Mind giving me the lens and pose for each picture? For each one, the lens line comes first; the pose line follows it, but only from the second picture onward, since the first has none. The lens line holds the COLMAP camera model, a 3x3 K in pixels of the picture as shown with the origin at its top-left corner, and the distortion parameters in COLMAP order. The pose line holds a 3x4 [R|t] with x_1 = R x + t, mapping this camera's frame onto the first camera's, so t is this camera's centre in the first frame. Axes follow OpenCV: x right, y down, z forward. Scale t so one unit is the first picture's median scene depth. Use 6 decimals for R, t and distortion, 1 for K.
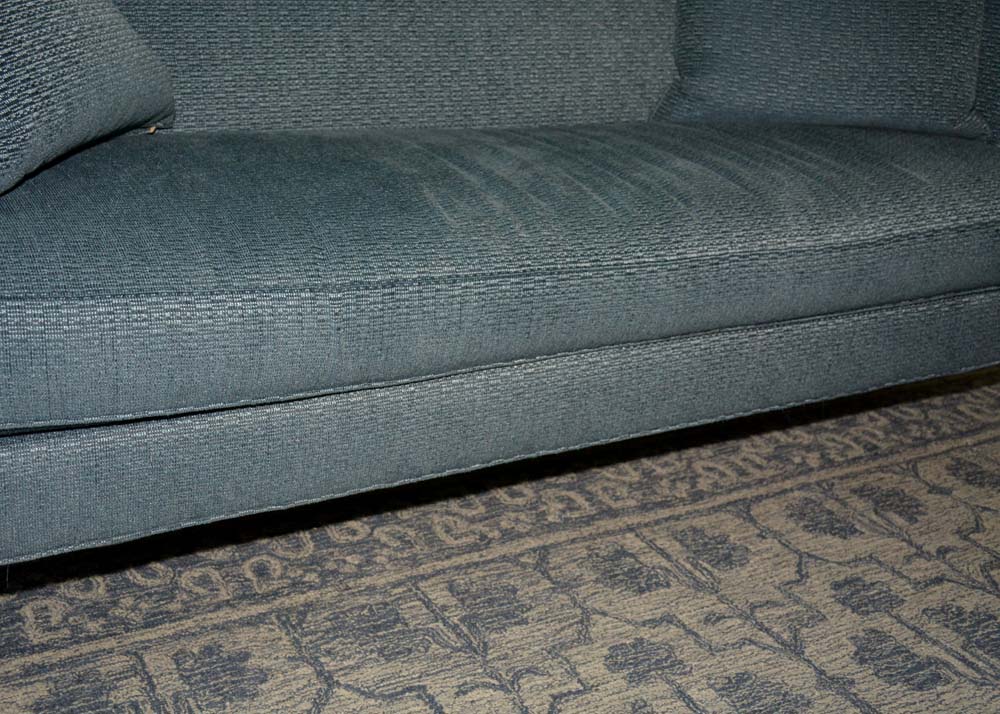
lens RADIAL K [[1237.3, 0, 500.0], [0, 1237.3, 357.0], [0, 0, 1]] dist [0.013572, 0.020726]
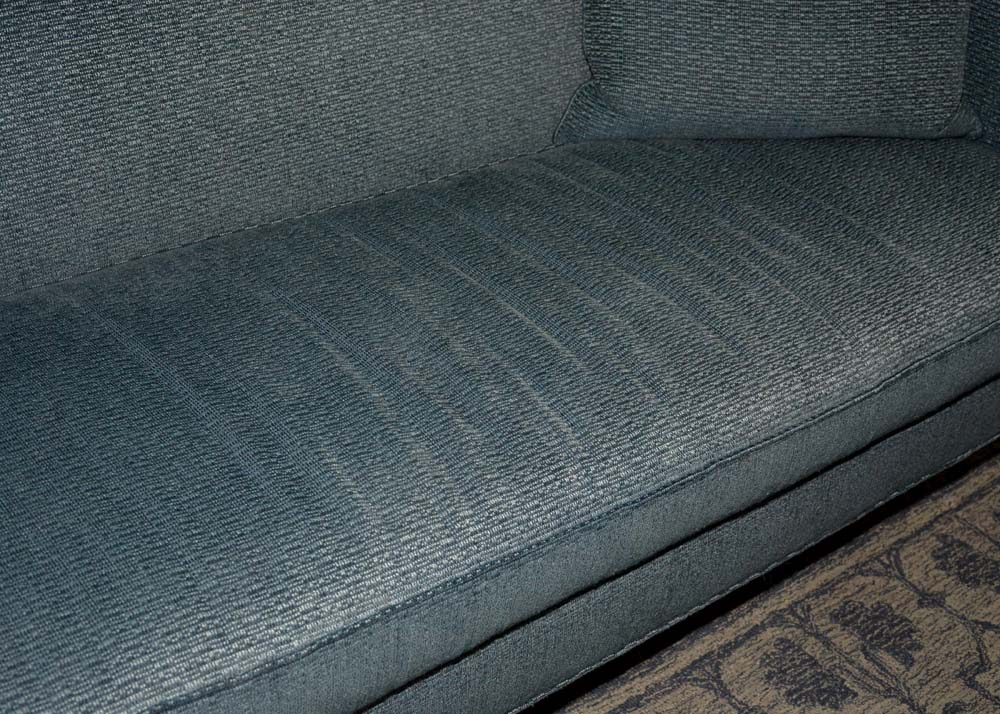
lens RADIAL K [[1528.5, 0, 500.0], [0, 1528.5, 357.0], [0, 0, 1]] dist [-0.035433, 0.180095]
pose [[0.986052, -0.087794, 0.141399, -0.065022], [0.056908, 0.976202, 0.209264, -0.299737], [-0.156406, -0.198298, 0.967582, 0.092526]]
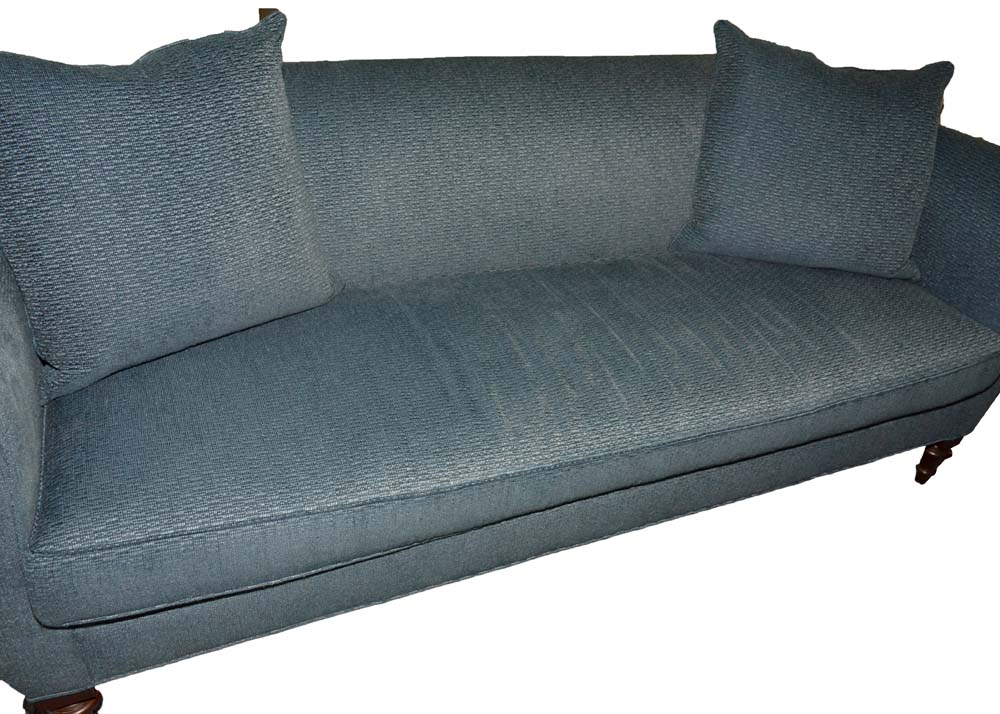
lens RADIAL K [[815.3, 0, 500.0], [0, 815.3, 357.0], [0, 0, 1]] dist [-0.014215, -0.003964]
pose [[0.993917, 0.079640, -0.076074, 0.013744], [-0.061713, 0.974831, 0.214231, -0.297224], [0.091221, -0.208233, 0.973816, 0.081375]]
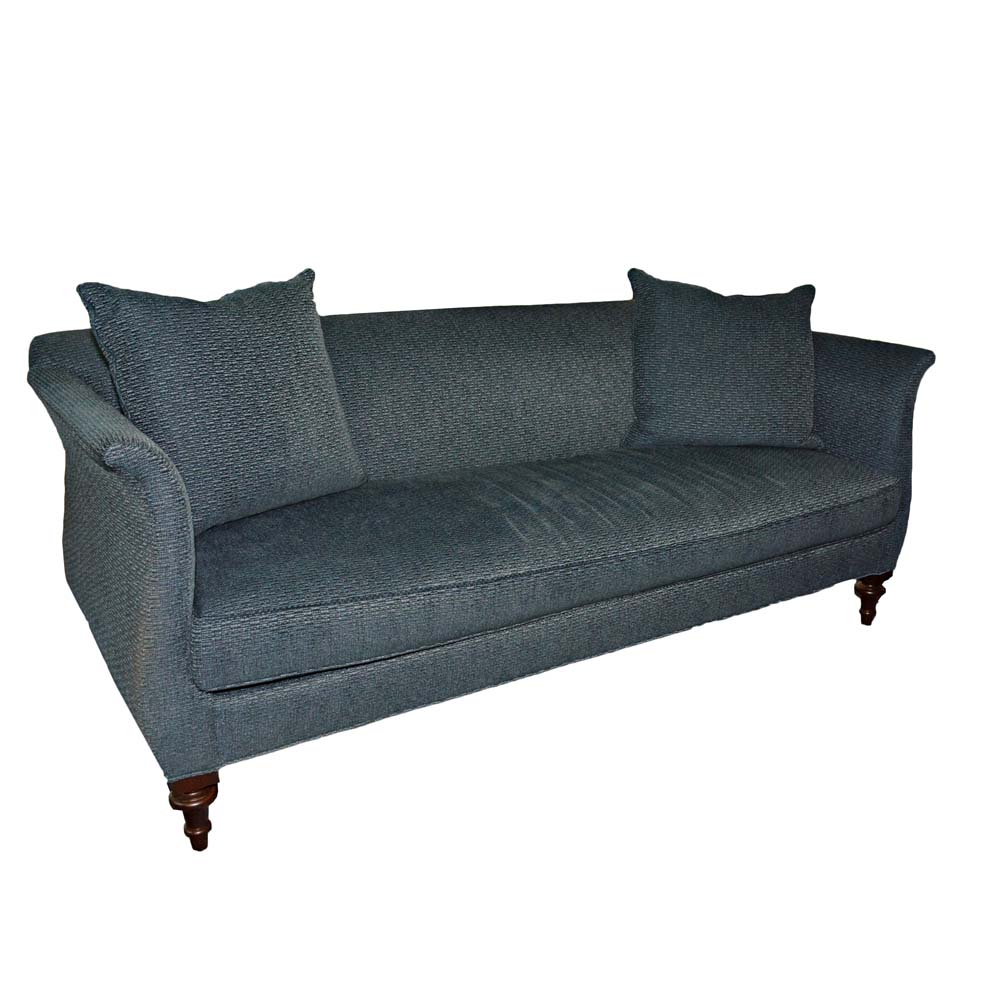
lens RADIAL K [[964.3, 0, 518.9], [0, 964.3, 495.7], [0, 0, 1]] dist [-0.004946, 0.004335]
pose [[0.998334, -0.046367, 0.034337, -0.072584], [0.047966, 0.997728, -0.047300, -0.082173], [-0.032066, 0.048869, 0.998290, -0.325653]]
